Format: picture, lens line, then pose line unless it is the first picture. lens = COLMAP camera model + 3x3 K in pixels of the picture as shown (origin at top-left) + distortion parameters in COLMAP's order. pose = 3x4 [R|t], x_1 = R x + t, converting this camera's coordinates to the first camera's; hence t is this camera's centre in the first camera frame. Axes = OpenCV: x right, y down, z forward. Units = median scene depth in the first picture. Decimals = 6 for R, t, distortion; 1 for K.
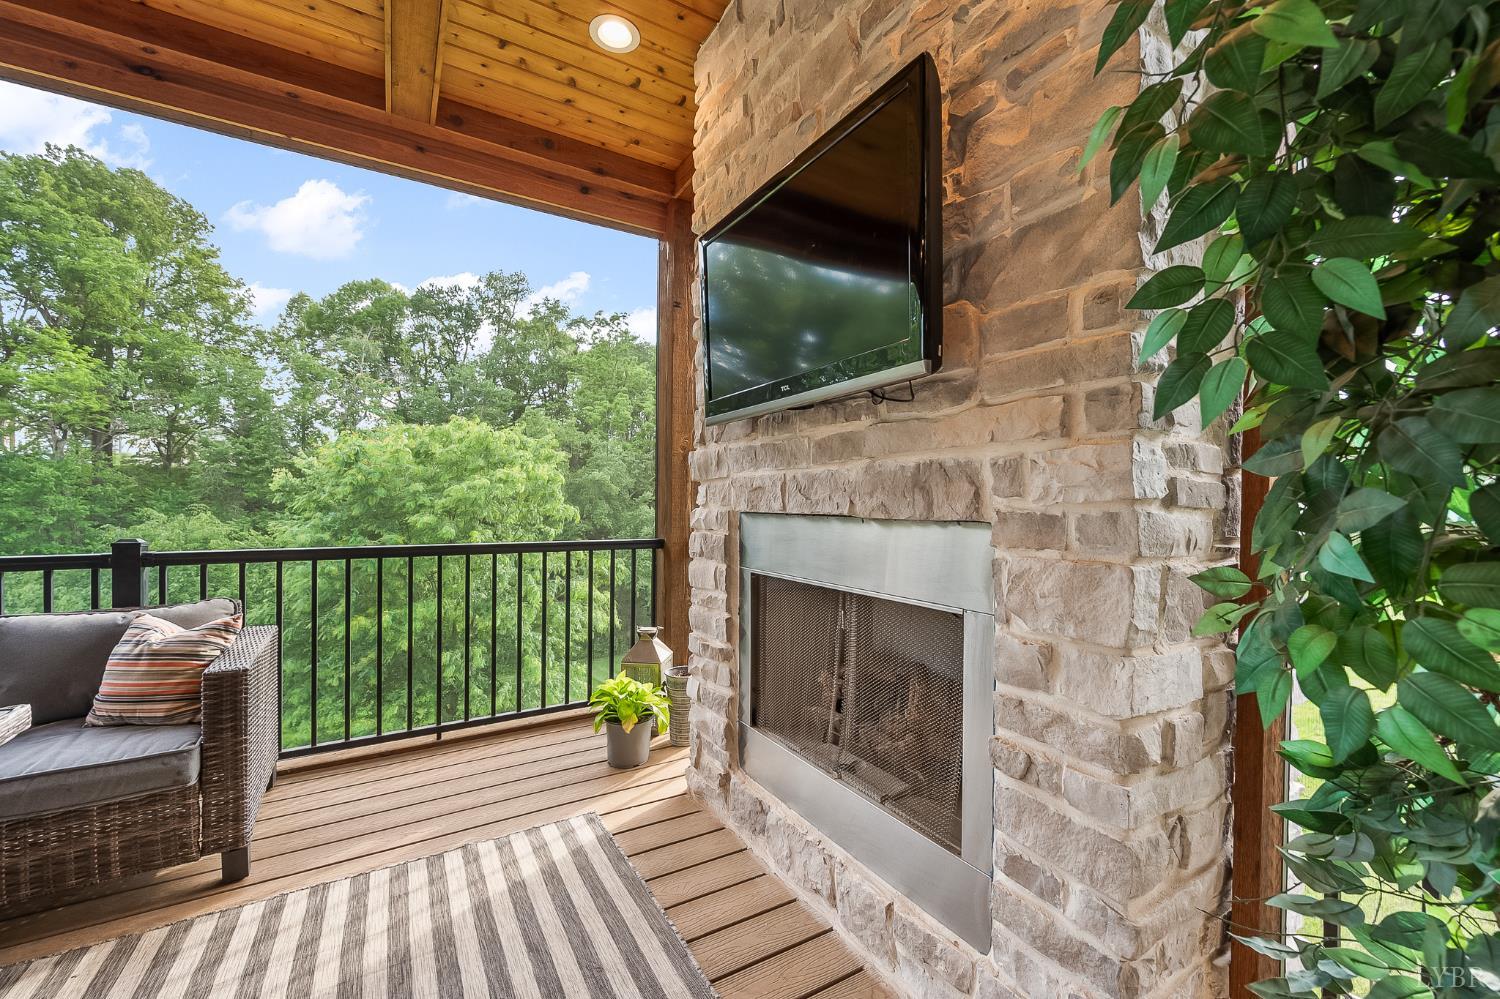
lens RADIAL K [[595.7, 0, 751.9], [0, 595.7, 501.1], [0, 0, 1]] dist [-0.000871, -0.000486]
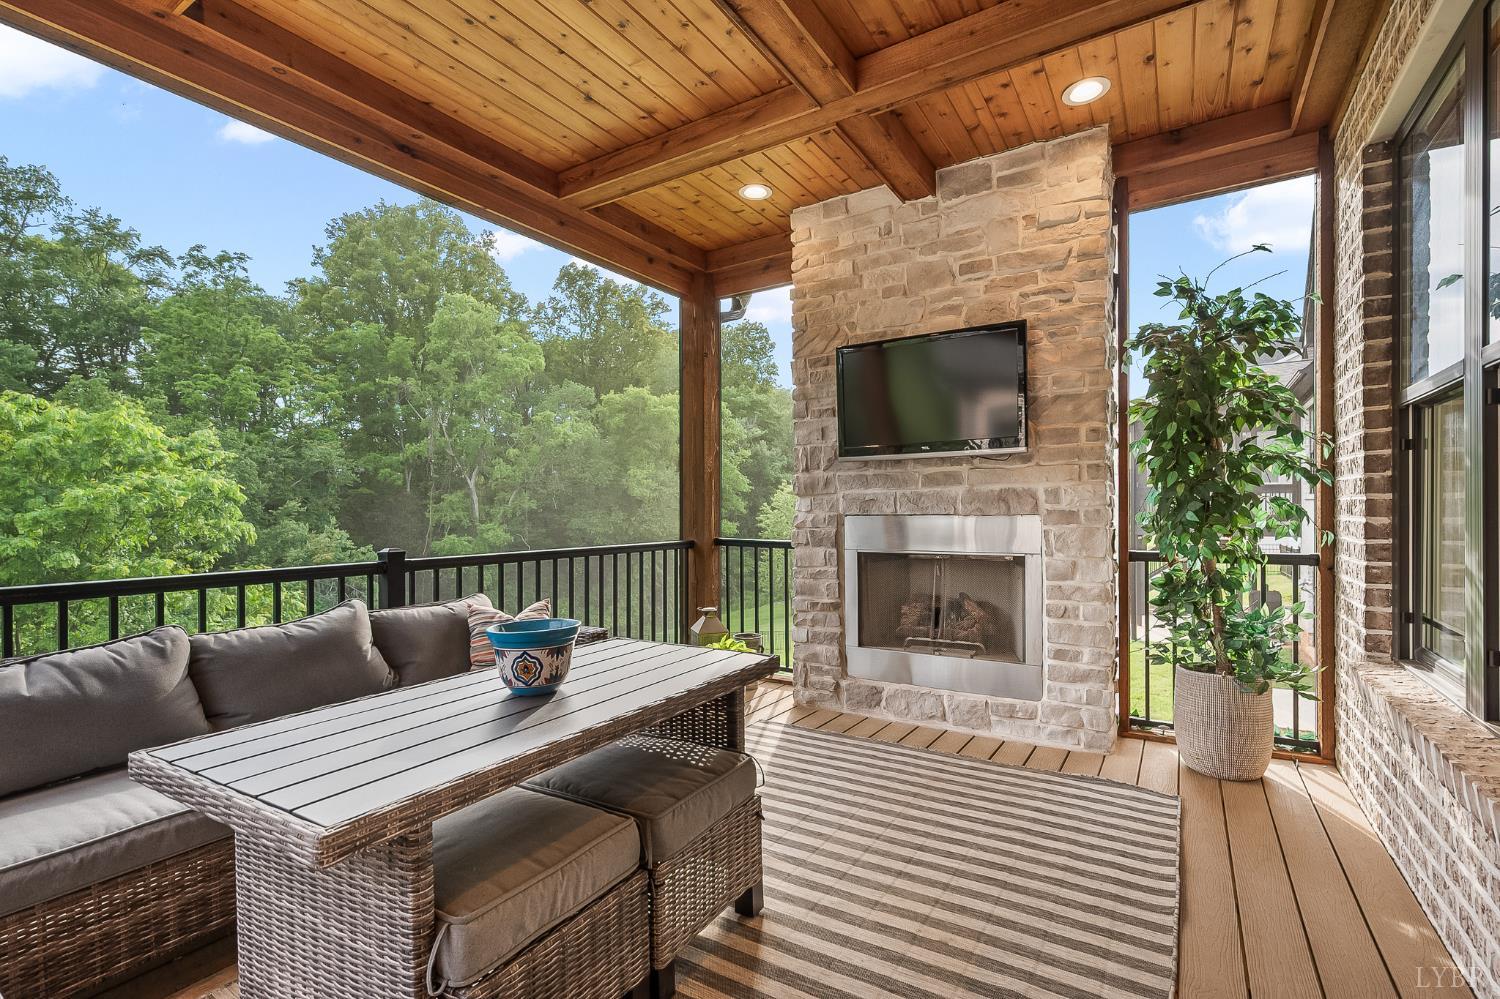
lens RADIAL K [[701.5, 0, 747.4], [0, 701.5, 503.6], [0, 0, 1]] dist [0.004857, 0.000257]
pose [[0.892253, -0.012199, 0.451370, -1.221650], [0.016441, 0.999850, -0.005477, -0.007707], [-0.451236, 0.012307, 0.892320, -0.619140]]
